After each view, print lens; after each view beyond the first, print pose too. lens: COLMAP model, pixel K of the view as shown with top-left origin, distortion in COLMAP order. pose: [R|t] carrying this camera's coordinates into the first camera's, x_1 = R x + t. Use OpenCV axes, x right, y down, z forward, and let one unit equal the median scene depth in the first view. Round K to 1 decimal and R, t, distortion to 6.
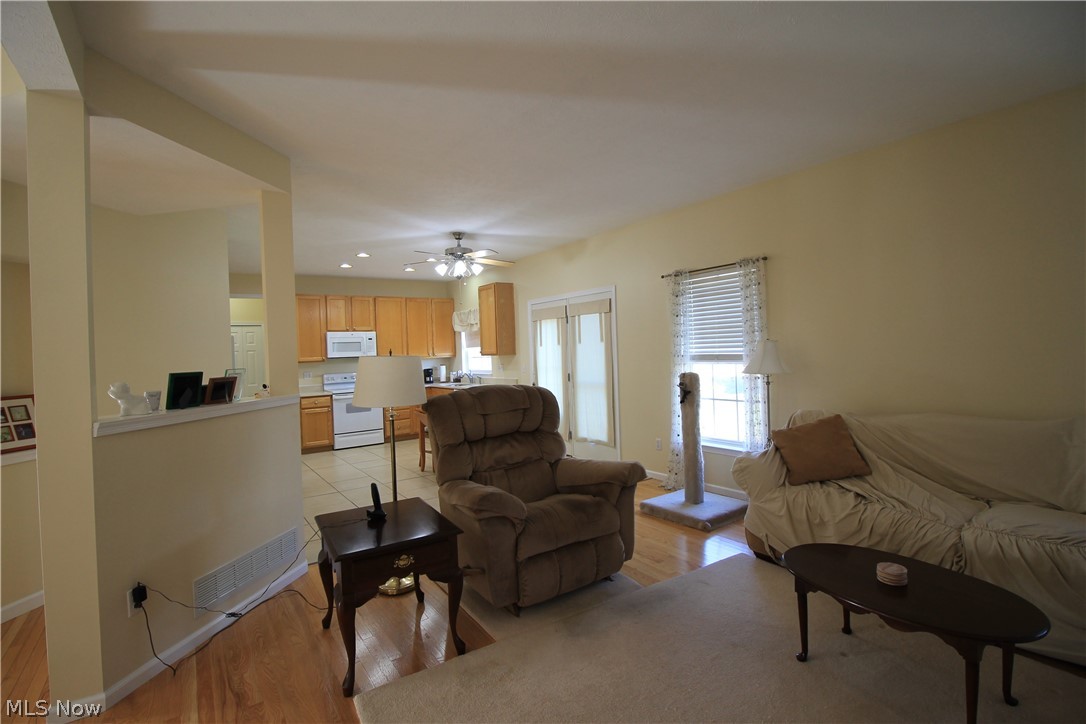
lens RADIAL K [[509.0, 0, 544.6], [0, 509.0, 351.8], [0, 0, 1]] dist [-0.004035, -0.009774]
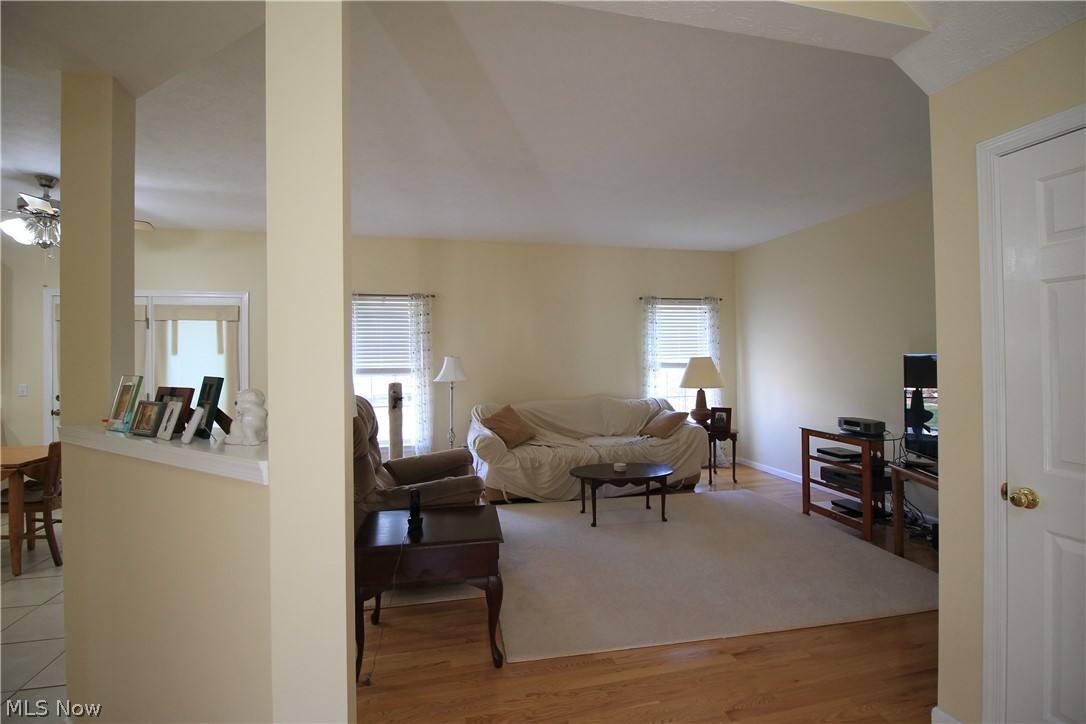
lens RADIAL K [[509.0, 0, 545.0], [0, 509.0, 357.1], [0, 0, 1]] dist [-0.004035, -0.009774]
pose [[0.358792, 0.030946, 0.932904, -0.387538], [0.001357, 0.999432, -0.033675, 0.012209], [-0.933416, 0.013348, 0.358546, 0.137410]]
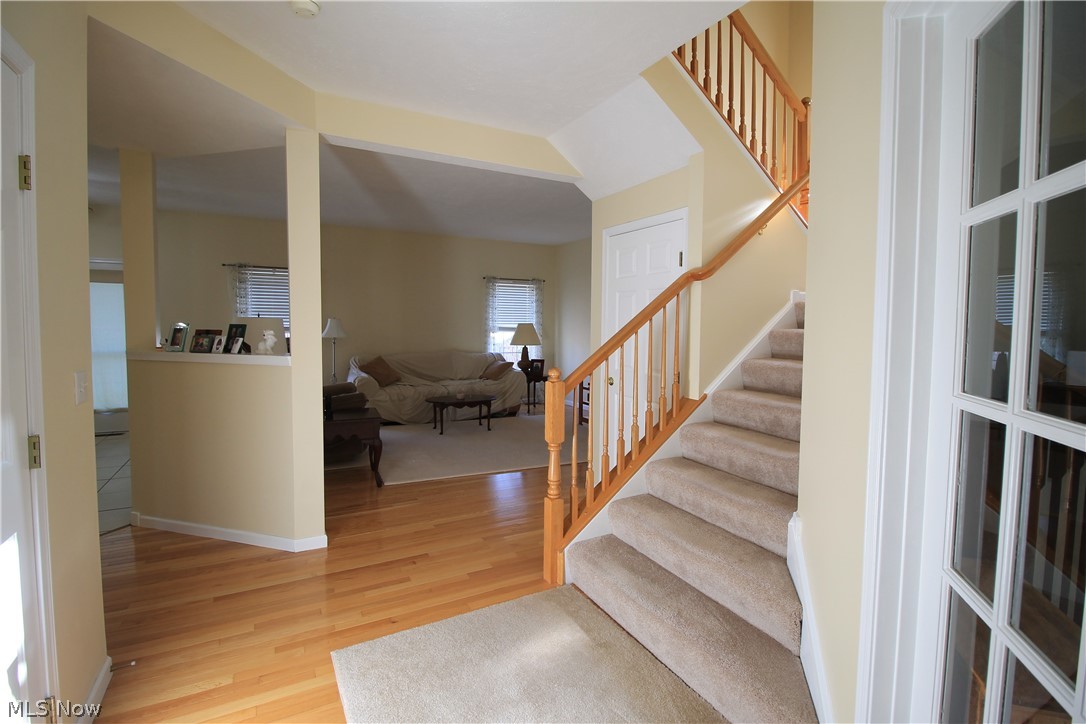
lens RADIAL K [[509.0, 0, 544.7], [0, 509.0, 347.9], [0, 0, 1]] dist [-0.004035, -0.009774]
pose [[0.109394, -0.010311, 0.993945, -0.641664], [-0.011209, 0.999870, 0.011606, 0.025665], [-0.993935, -0.012411, 0.109264, 0.035706]]
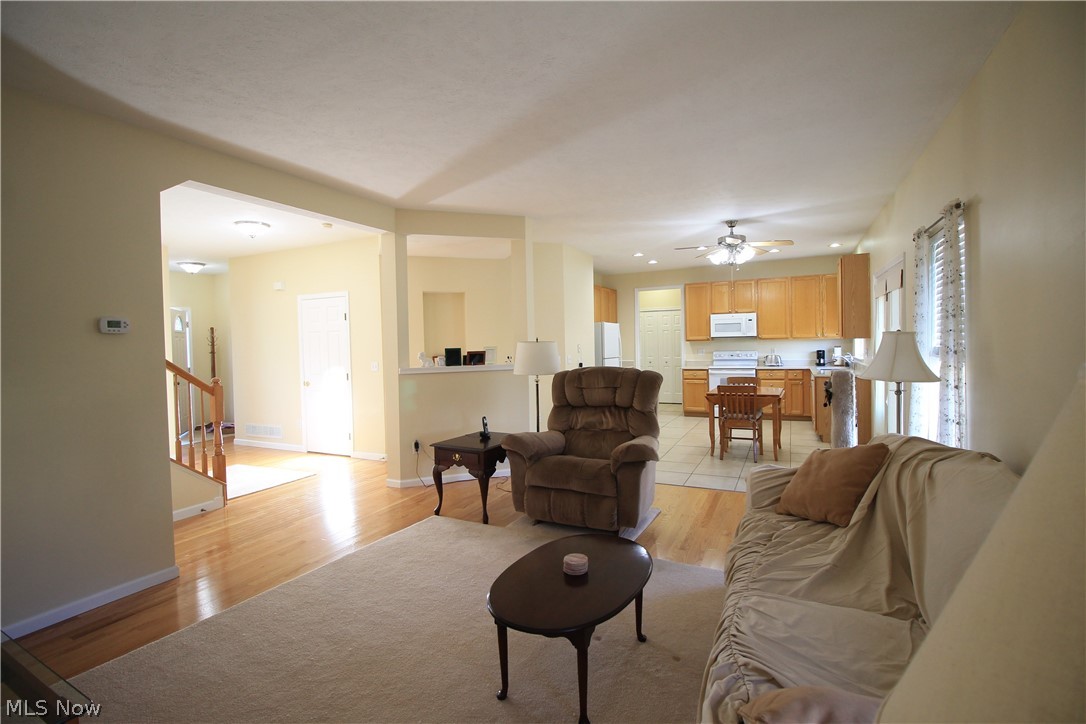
lens RADIAL K [[509.0, 0, 542.9], [0, 509.0, 352.7], [0, 0, 1]] dist [-0.004035, -0.009774]
pose [[0.482834, 0.045813, -0.874513, 0.412767], [0.002237, 0.998563, 0.053547, -0.016100], [0.875709, -0.027811, 0.482038, 0.116120]]
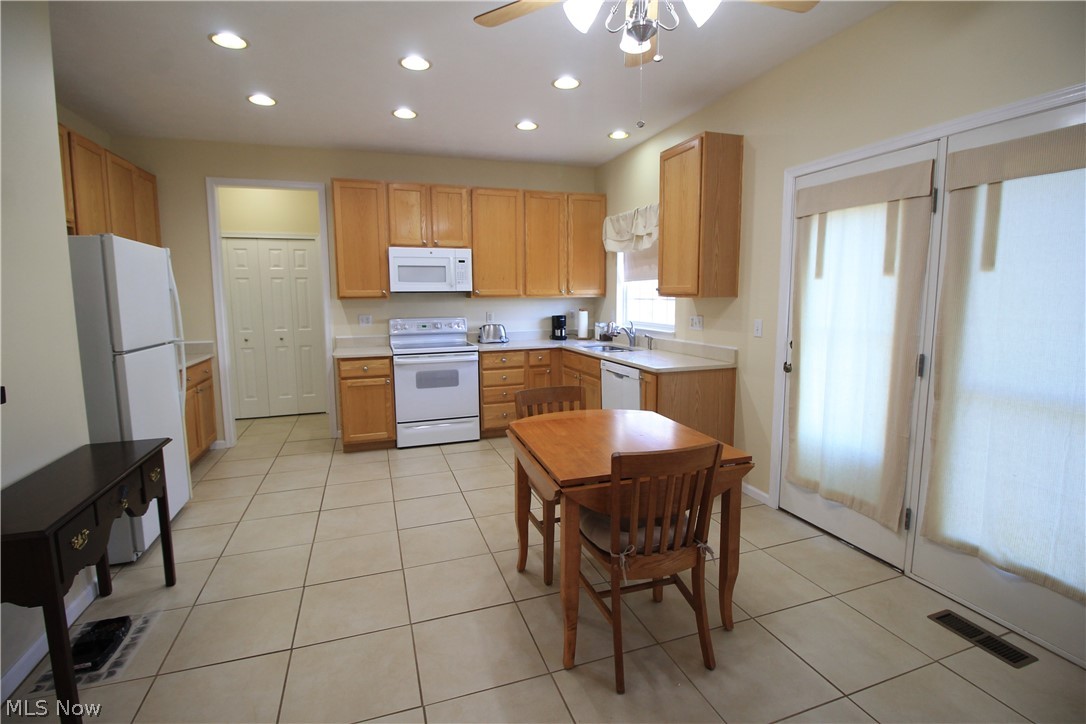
lens RADIAL K [[509.0, 0, 545.9], [0, 509.0, 355.3], [0, 0, 1]] dist [-0.004035, -0.009774]
pose [[0.961175, 0.064052, -0.268404, -0.095099], [-0.030601, 0.991429, 0.127009, 0.004727], [0.274239, -0.113865, 0.954897, 0.498748]]
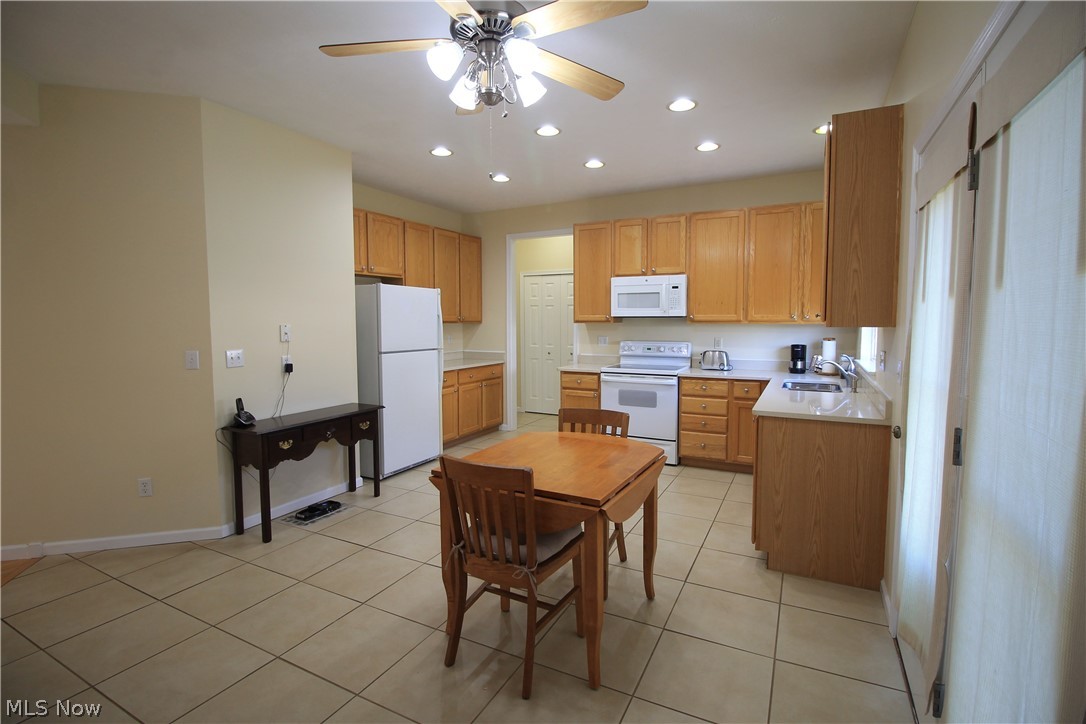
lens RADIAL K [[509.0, 0, 544.5], [0, 509.0, 354.9], [0, 0, 1]] dist [-0.004035, -0.009774]
pose [[0.462363, 0.101044, -0.880915, 0.127646], [-0.018920, 0.994384, 0.104129, -0.006215], [0.886489, -0.031479, 0.461678, 0.638398]]
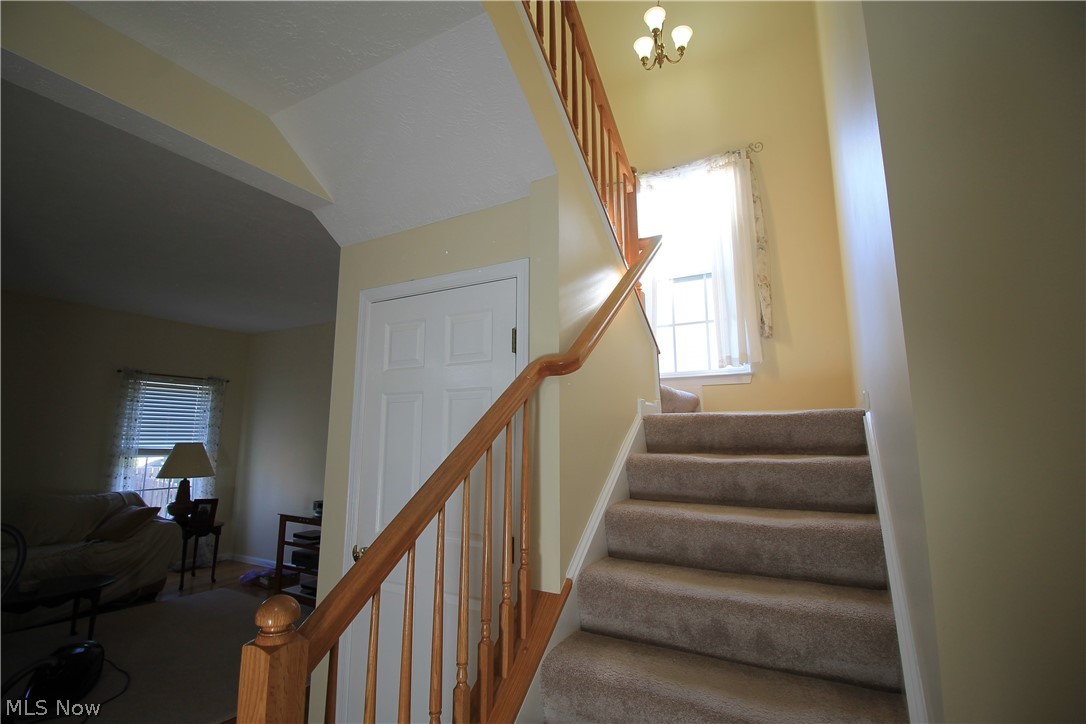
lens RADIAL K [[509.0, 0, 545.3], [0, 509.0, 353.3], [0, 0, 1]] dist [-0.004035, -0.009774]
pose [[-0.441704, 0.184434, 0.877999, -0.432334], [0.016476, 0.980144, -0.197602, 0.011741], [-0.897010, -0.072816, -0.435972, 0.067113]]
